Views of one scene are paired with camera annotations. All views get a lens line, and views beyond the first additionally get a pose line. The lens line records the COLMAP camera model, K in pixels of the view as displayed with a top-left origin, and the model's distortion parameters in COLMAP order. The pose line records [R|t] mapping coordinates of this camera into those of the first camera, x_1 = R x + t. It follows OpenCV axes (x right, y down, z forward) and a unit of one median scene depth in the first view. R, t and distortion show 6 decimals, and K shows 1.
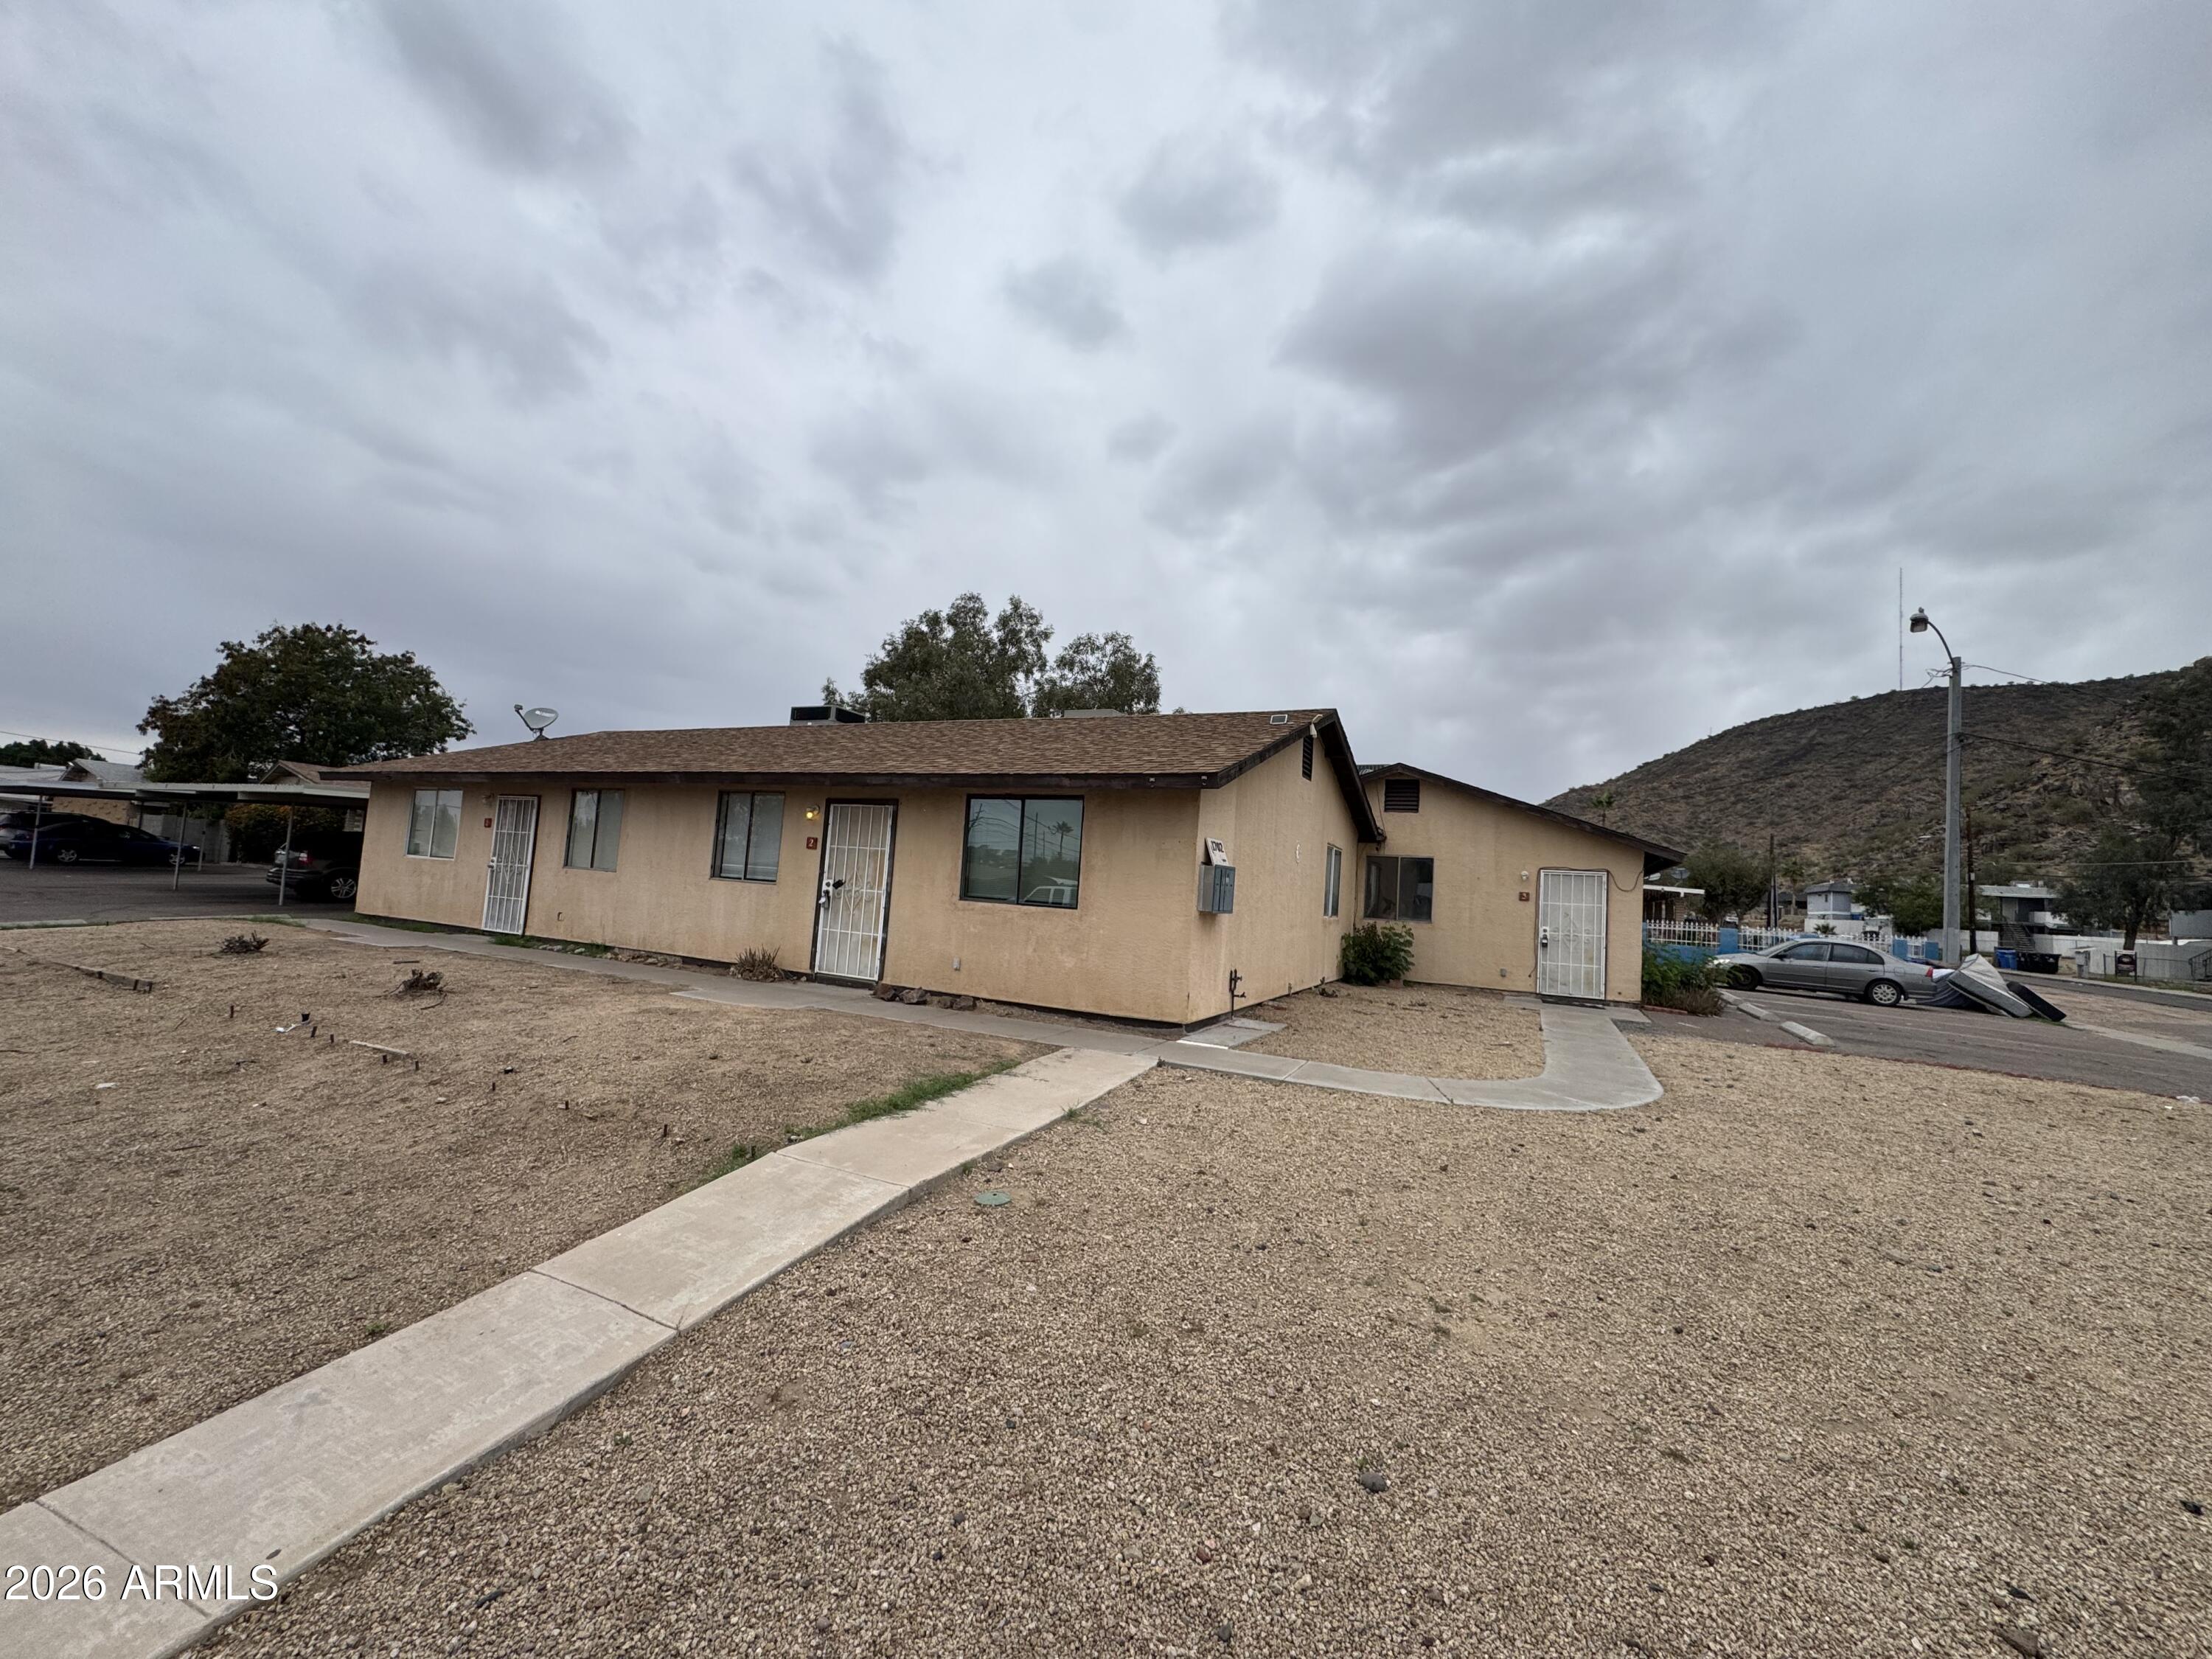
lens RADIAL K [[880.8, 0, 1119.7], [0, 880.8, 791.0], [0, 0, 1]] dist [-0.004753, 0.001276]
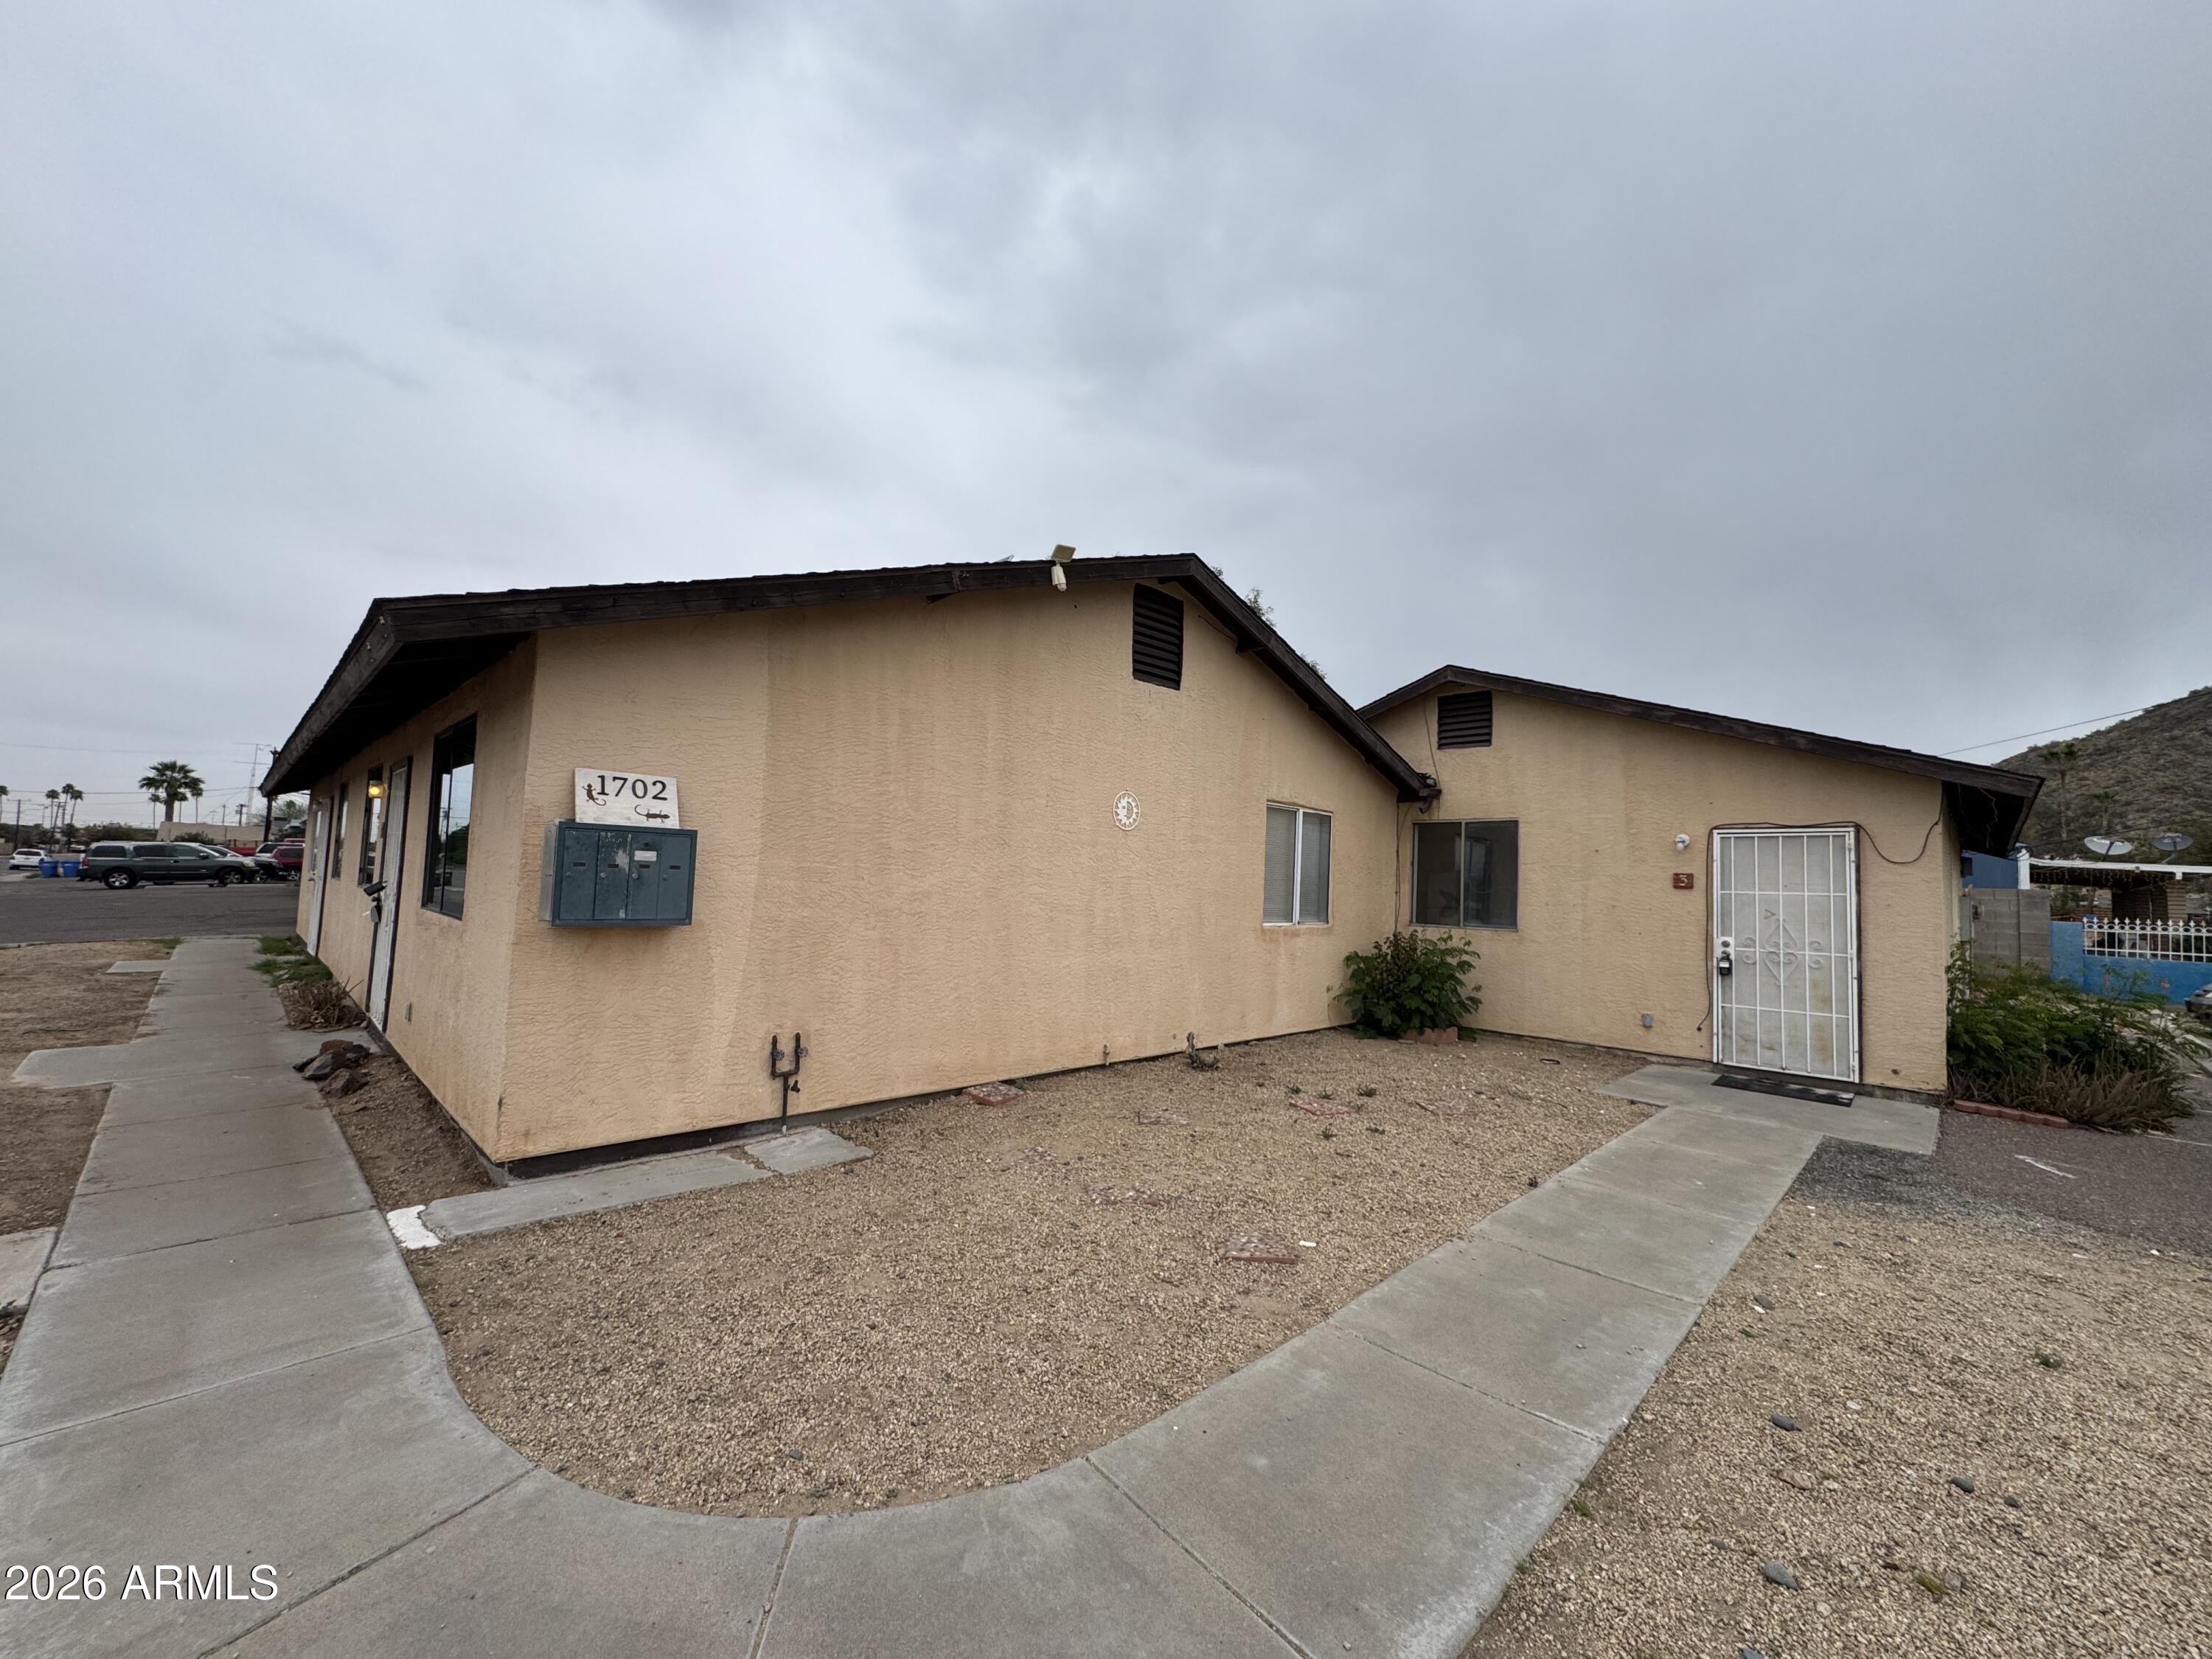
lens RADIAL K [[880.8, 0, 1106.2], [0, 880.8, 827.0], [0, 0, 1]] dist [-0.004753, 0.001276]
pose [[0.941609, -0.049655, -0.333026, 0.297630], [0.060662, 0.997900, 0.022729, 0.051437], [0.331198, -0.041604, 0.942644, 0.365649]]
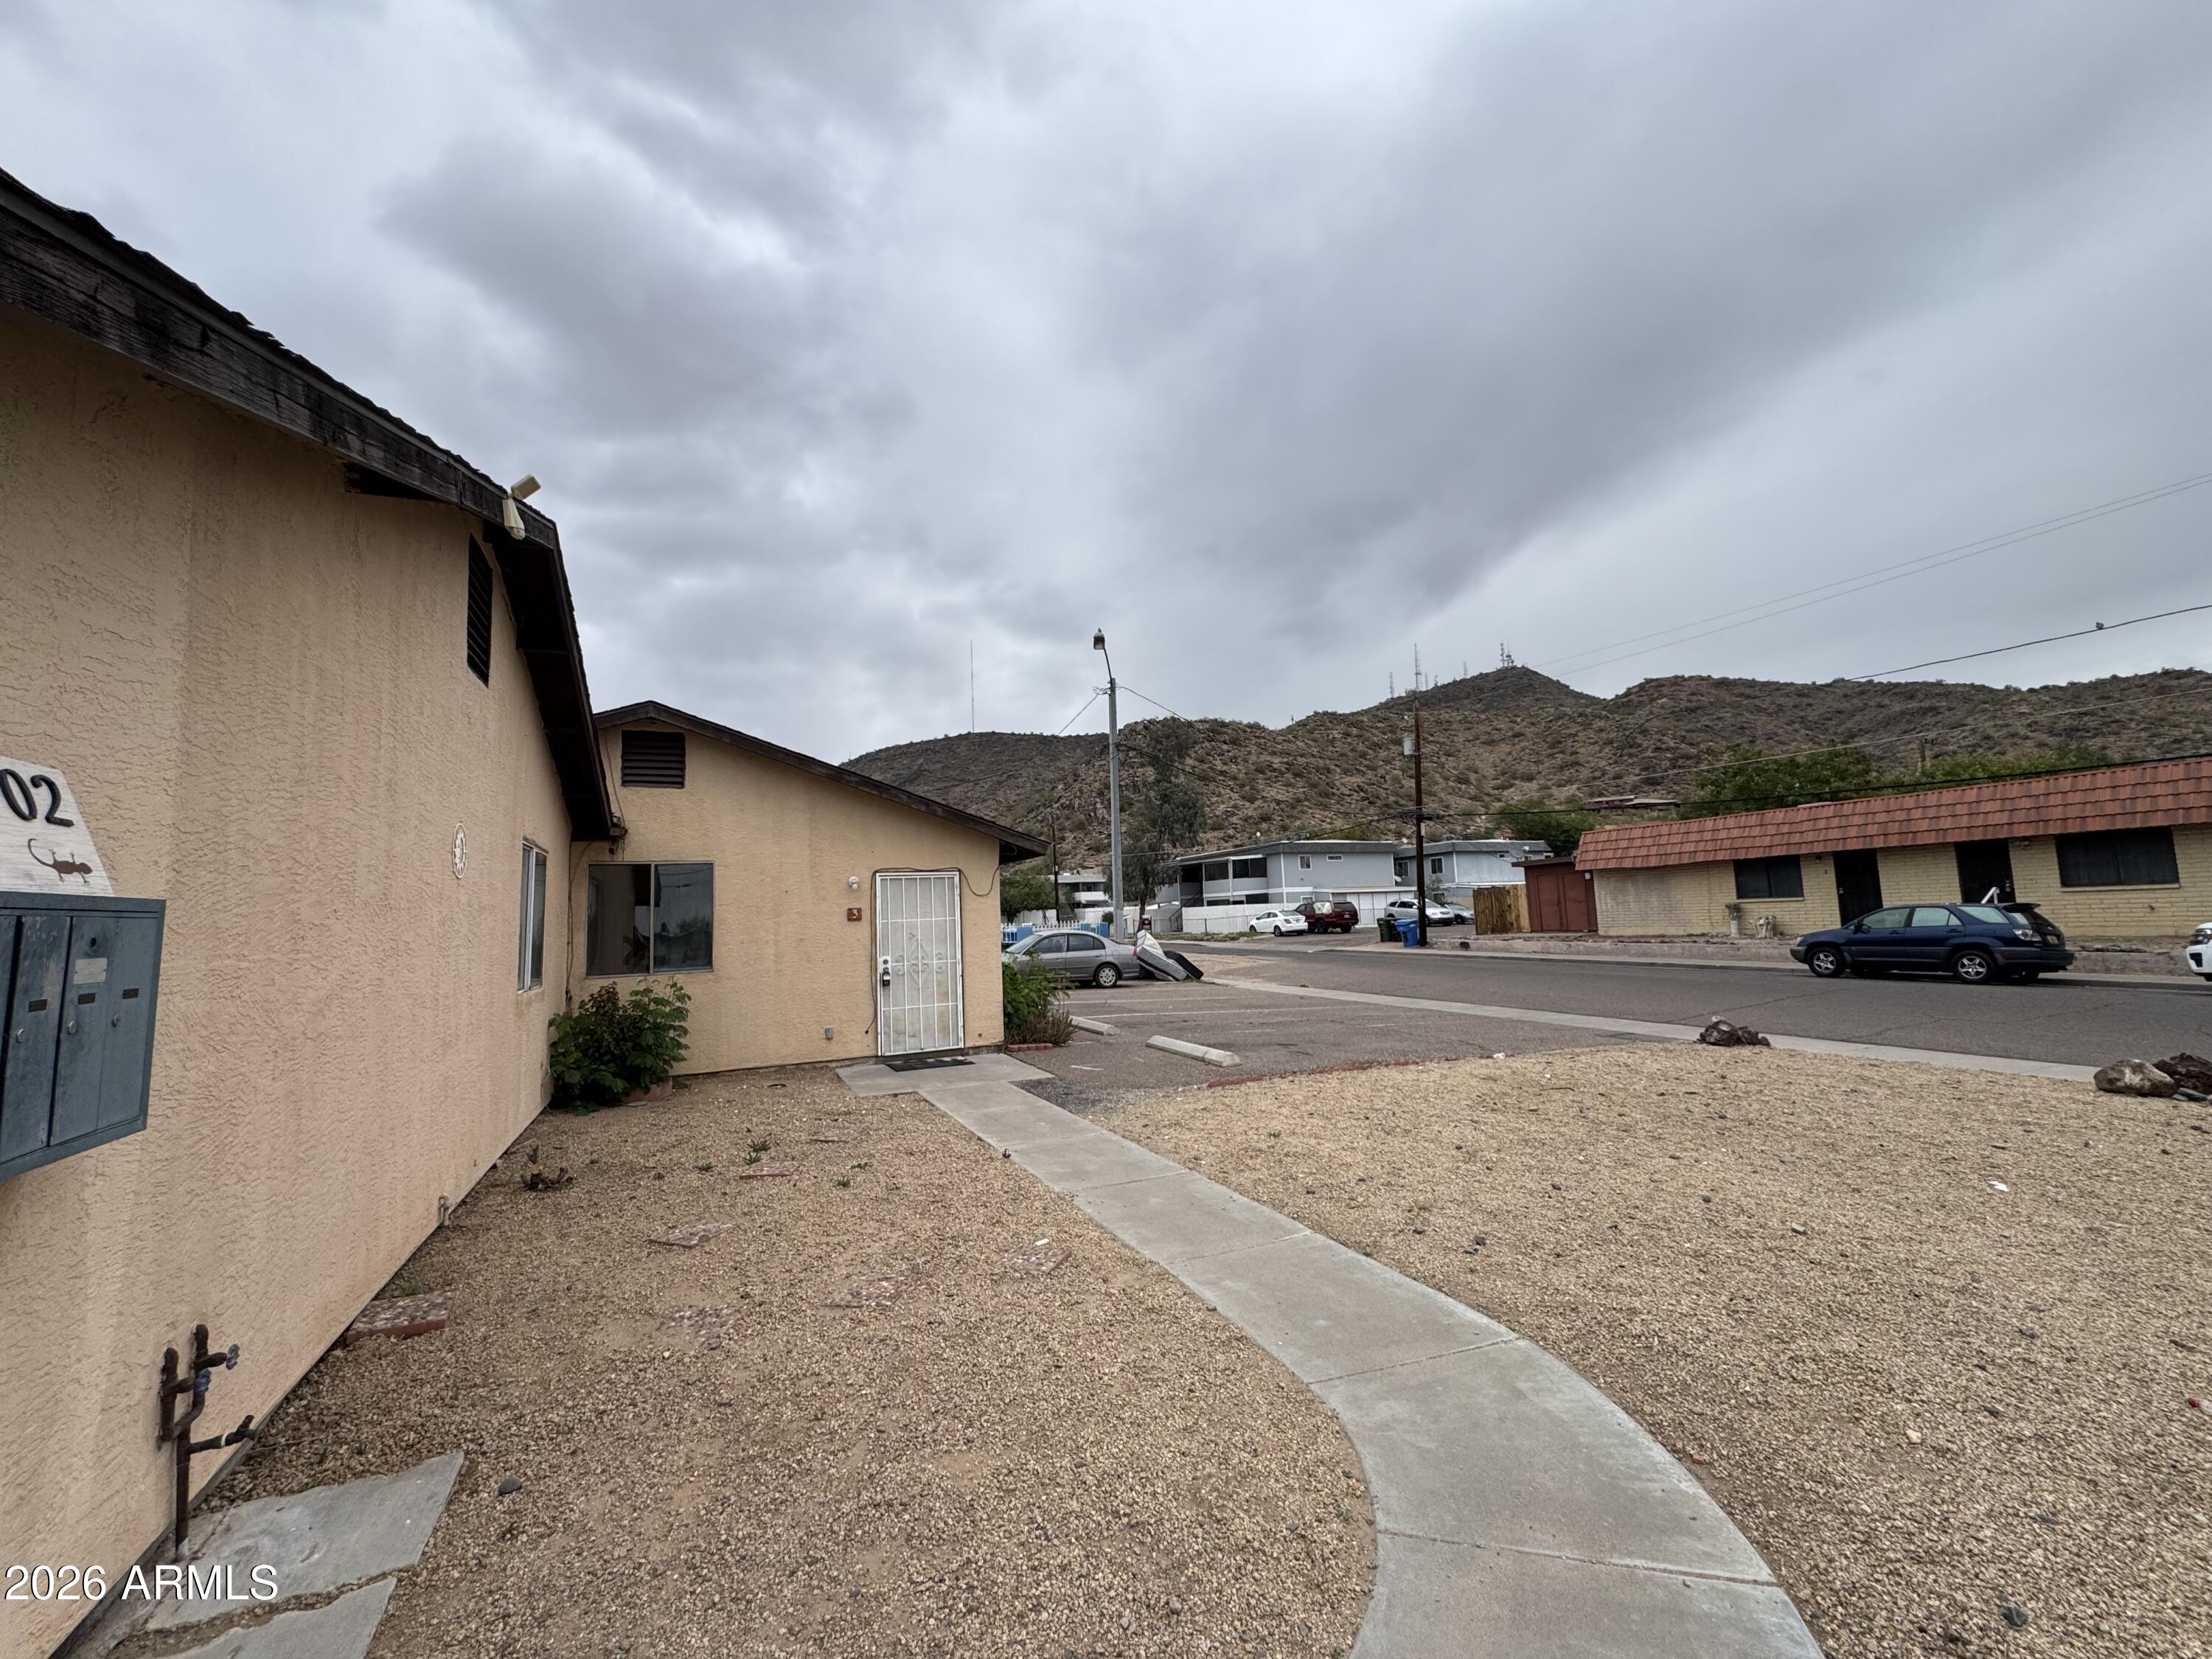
lens RADIAL K [[880.8, 0, 1106.2], [0, 880.8, 839.2], [0, 0, 1]] dist [-0.004753, 0.001276]
pose [[0.640376, -0.019132, 0.767823, 0.067993], [-0.010351, 0.999384, 0.033534, 0.037181], [-0.767992, -0.029422, 0.639783, 0.415237]]
